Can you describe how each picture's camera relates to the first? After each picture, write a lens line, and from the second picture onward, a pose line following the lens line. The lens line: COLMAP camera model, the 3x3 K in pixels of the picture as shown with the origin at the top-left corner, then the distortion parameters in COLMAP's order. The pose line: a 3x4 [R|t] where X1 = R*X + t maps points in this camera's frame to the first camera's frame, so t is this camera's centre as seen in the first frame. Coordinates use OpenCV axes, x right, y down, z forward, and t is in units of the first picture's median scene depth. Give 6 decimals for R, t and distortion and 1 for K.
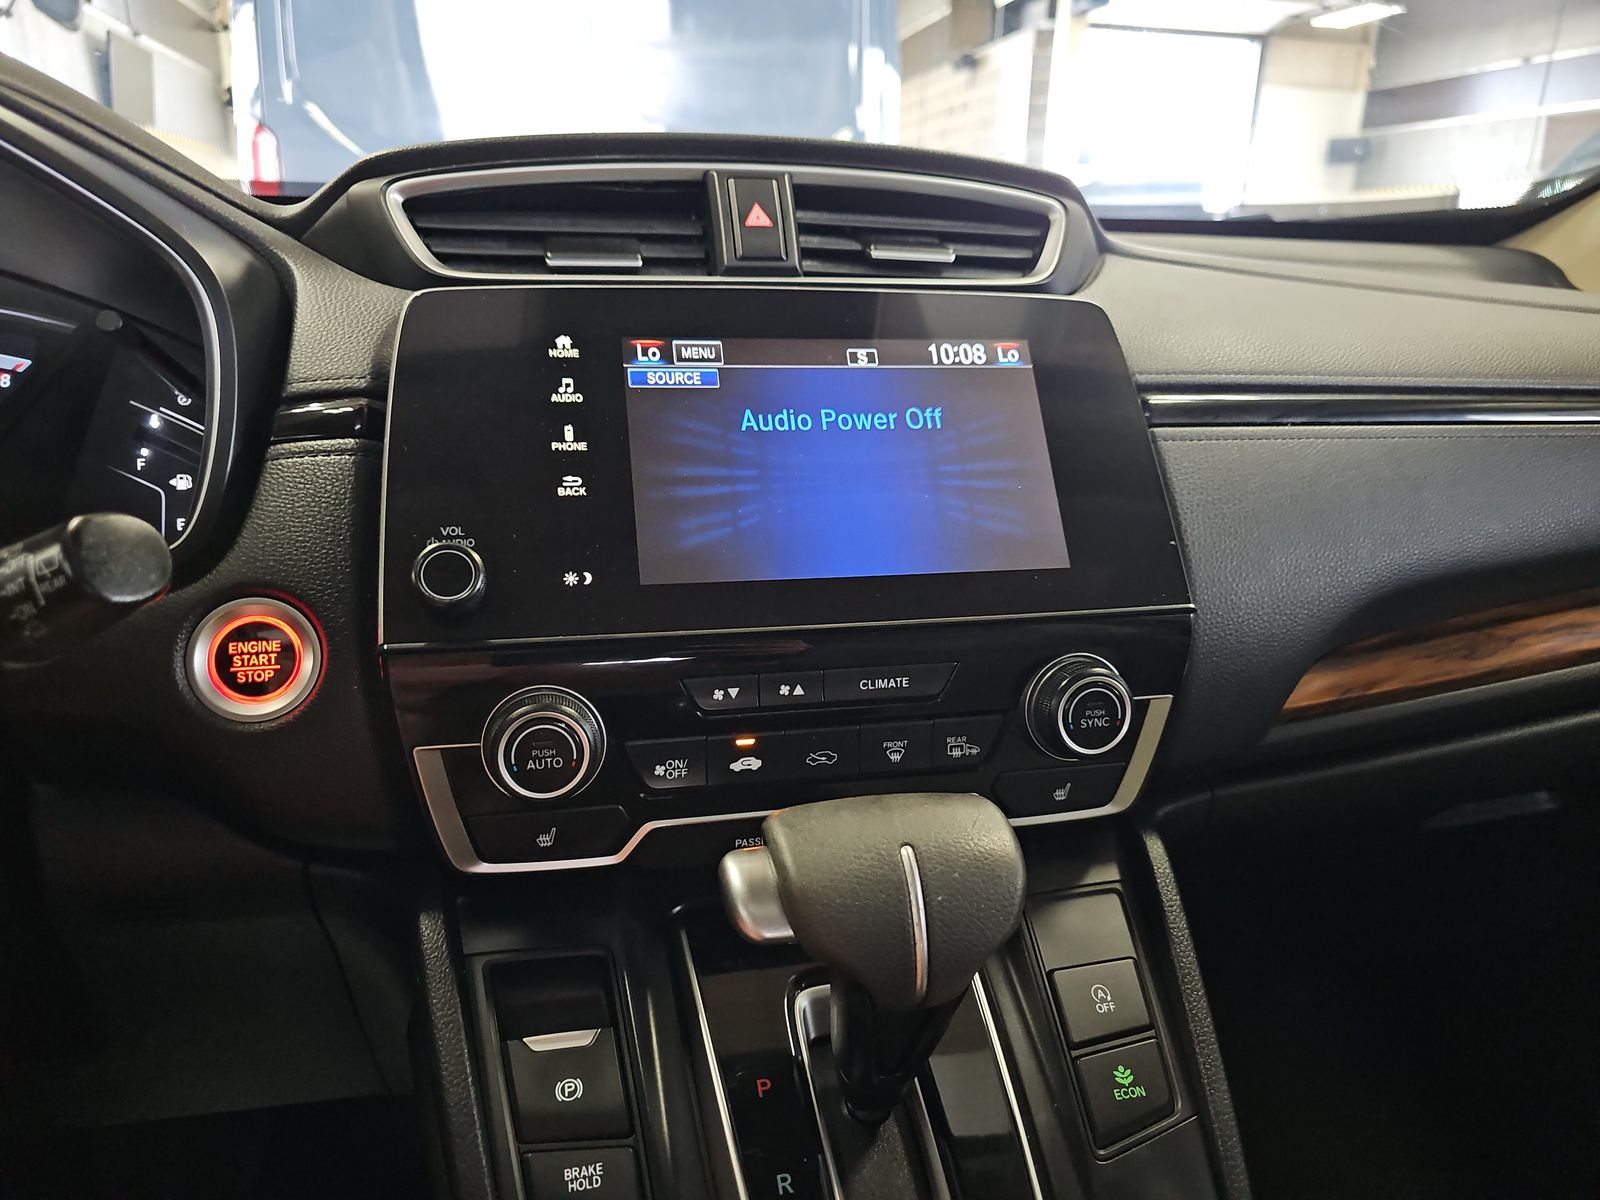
lens RADIAL K [[1056.0, 0, 800.0], [0, 1056.0, 600.0], [0, 0, 1]] dist [0.008601, -0.040993]
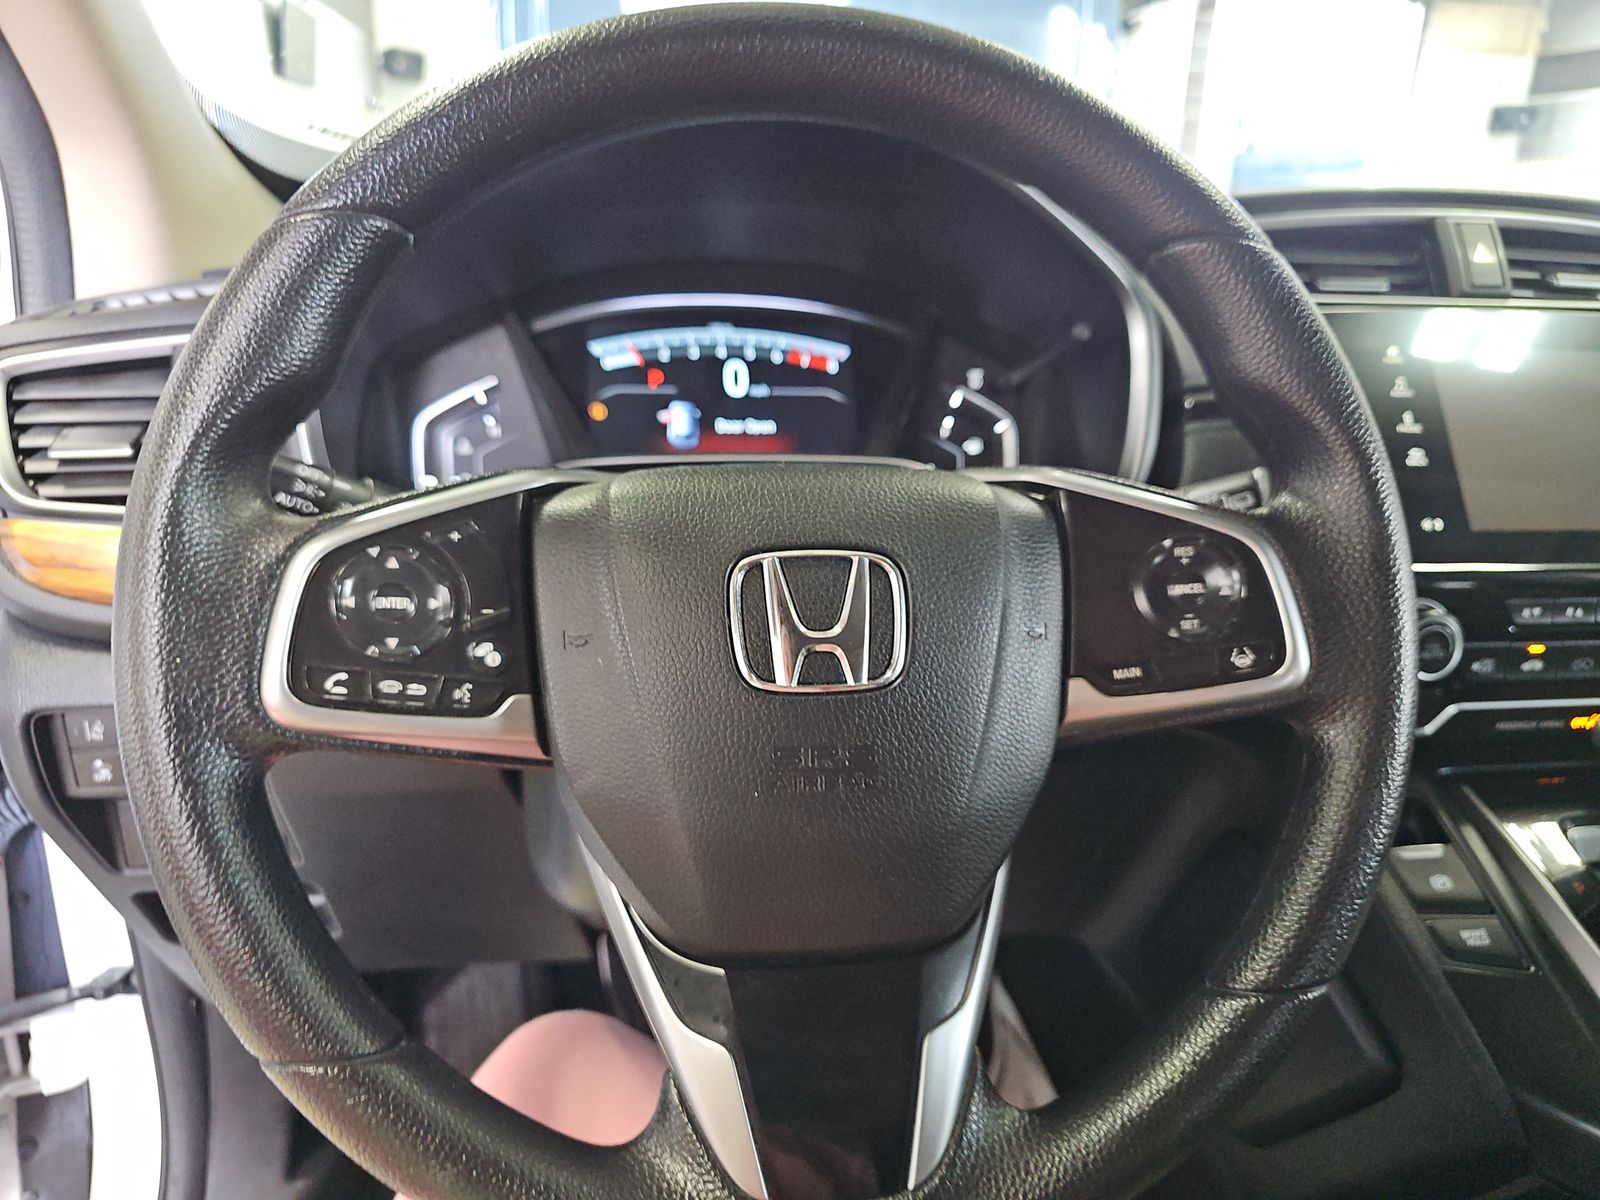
lens RADIAL K [[1056.0, 0, 800.0], [0, 1056.0, 600.0], [0, 0, 1]] dist [0.008601, -0.040993]
pose [[0.994494, 0.038578, -0.097439, -0.725239], [-0.035948, 0.998944, 0.028605, 0.055060], [0.098439, -0.024945, 0.994830, -0.372158]]
